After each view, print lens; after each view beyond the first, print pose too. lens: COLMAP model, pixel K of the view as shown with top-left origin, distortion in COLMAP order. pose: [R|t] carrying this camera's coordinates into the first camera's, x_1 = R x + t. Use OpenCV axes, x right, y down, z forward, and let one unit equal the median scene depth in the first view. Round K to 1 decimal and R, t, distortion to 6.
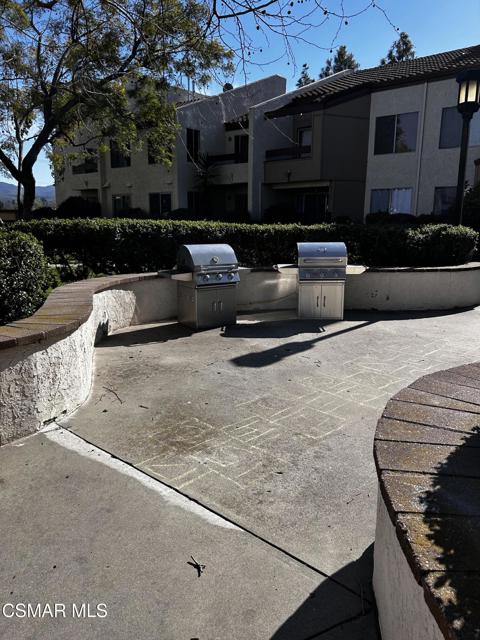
lens RADIAL K [[480.0, 0, 240.5], [0, 480.0, 318.7], [0, 0, 1]] dist [0.025786, -0.042329]
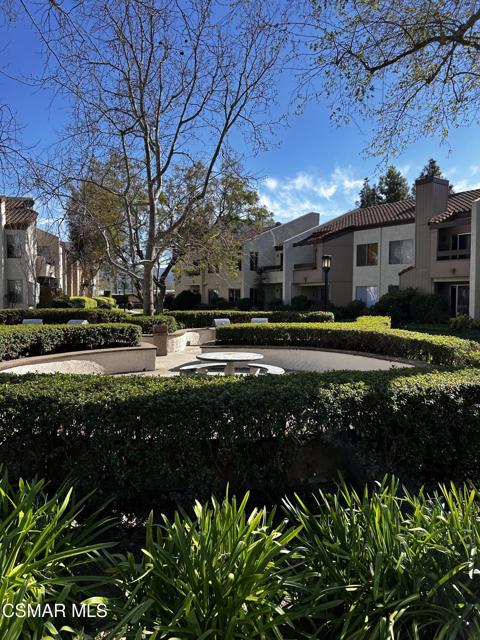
lens RADIAL K [[480.0, 0, 239.2], [0, 480.0, 318.2], [0, 0, 1]] dist [0.025786, -0.042329]
pose [[0.976003, 0.000513, -0.217755, 0.242036], [-0.034033, 0.988068, -0.150209, 0.103785], [0.215080, 0.154015, 0.964375, -0.673954]]
